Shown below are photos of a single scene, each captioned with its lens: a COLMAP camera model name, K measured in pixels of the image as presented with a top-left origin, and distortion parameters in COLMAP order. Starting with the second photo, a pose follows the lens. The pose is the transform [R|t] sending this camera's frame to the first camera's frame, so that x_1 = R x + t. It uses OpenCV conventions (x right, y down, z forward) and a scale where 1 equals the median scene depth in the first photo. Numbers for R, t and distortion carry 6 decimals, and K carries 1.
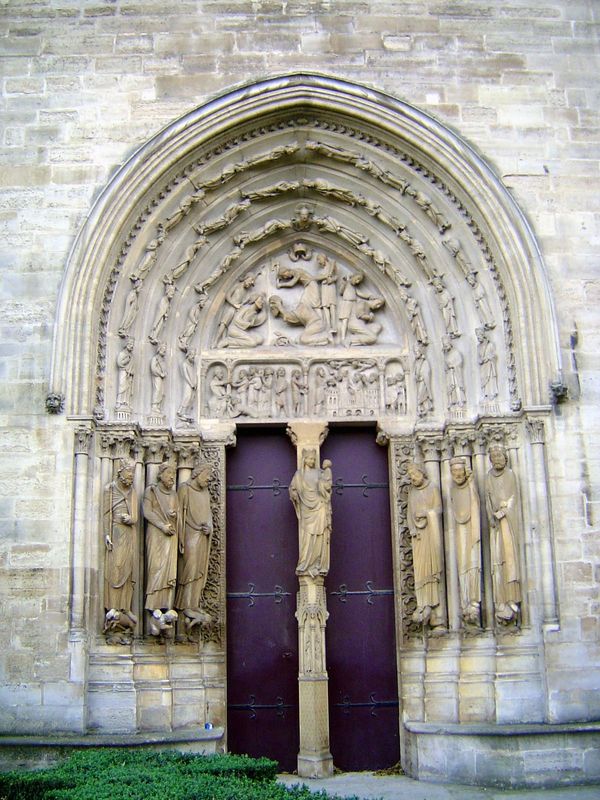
lens RADIAL K [[926.6, 0, 300.0], [0, 926.6, 400.0], [0, 0, 1]] dist [-0.122566, -0.029066]
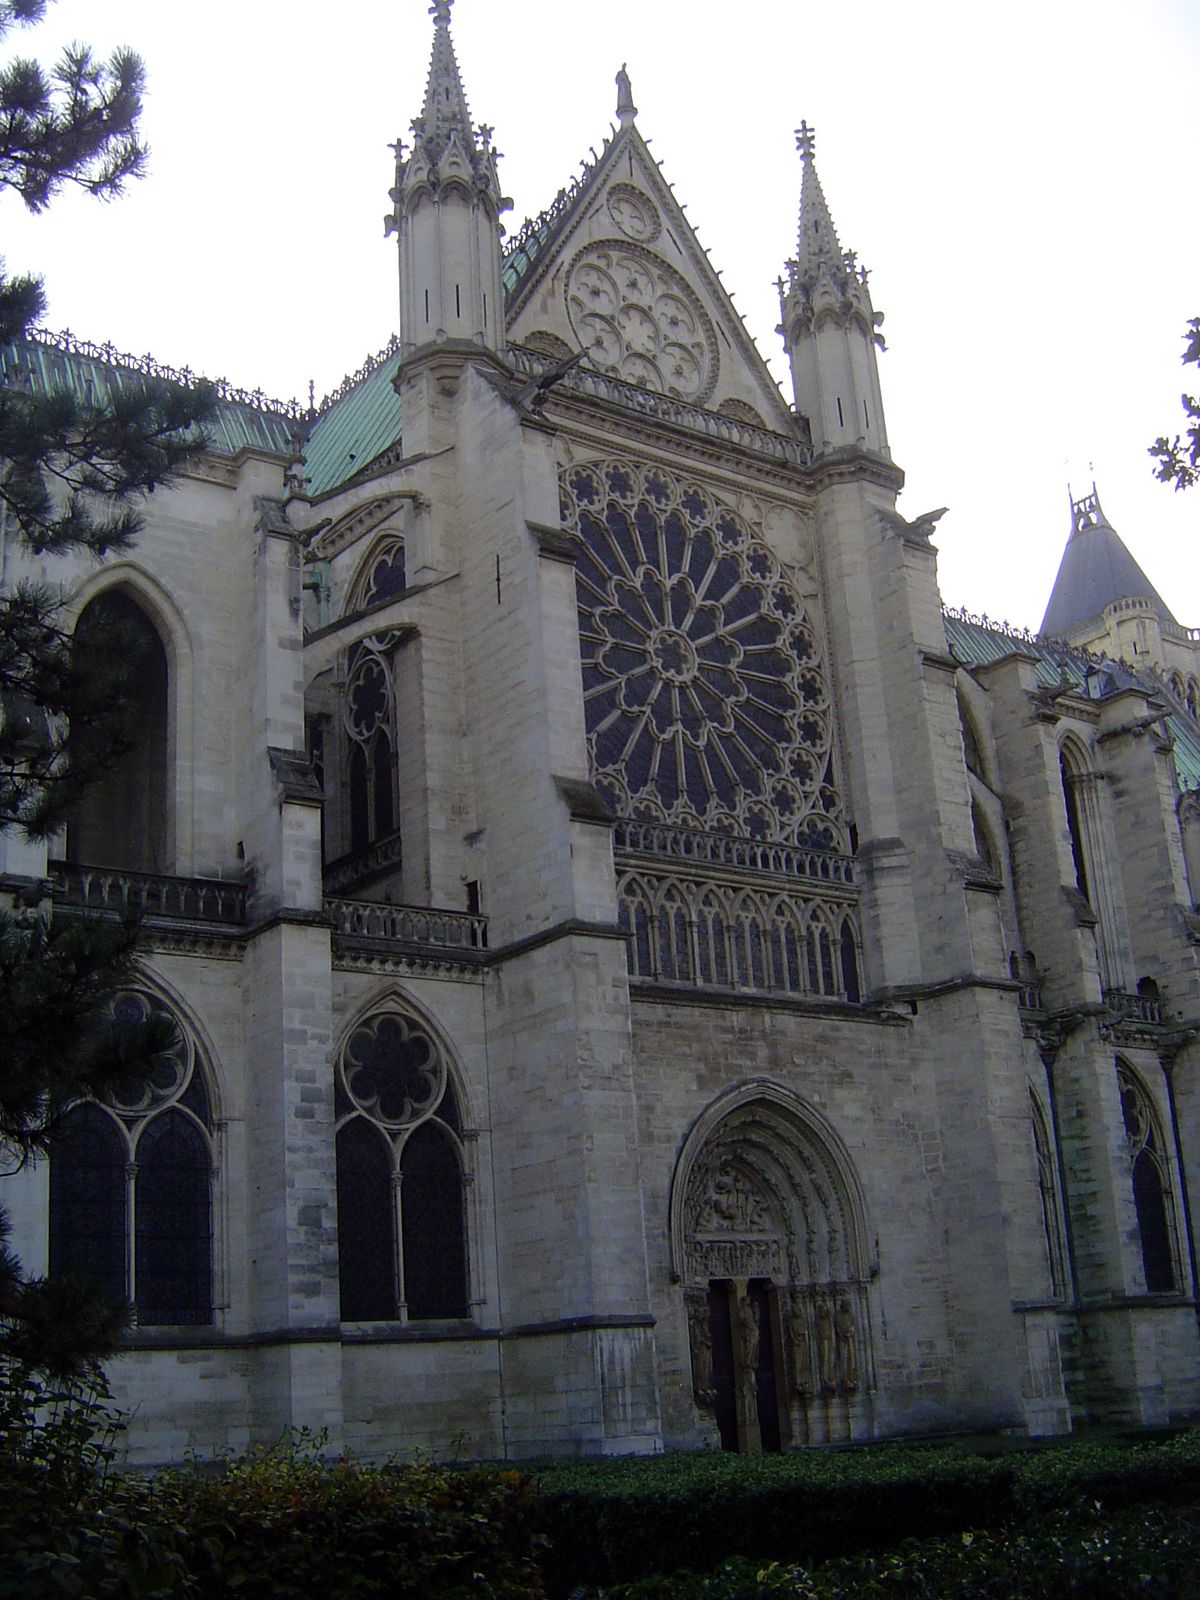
lens RADIAL K [[1853.3, 0, 600.0], [0, 1853.3, 800.0], [0, 0, 1]] dist [-0.122566, -0.029066]
pose [[0.813577, 0.152644, 0.561063, -2.308011], [-0.109819, 0.987899, -0.109525, -0.463311], [-0.570992, 0.027492, 0.820495, -1.732041]]
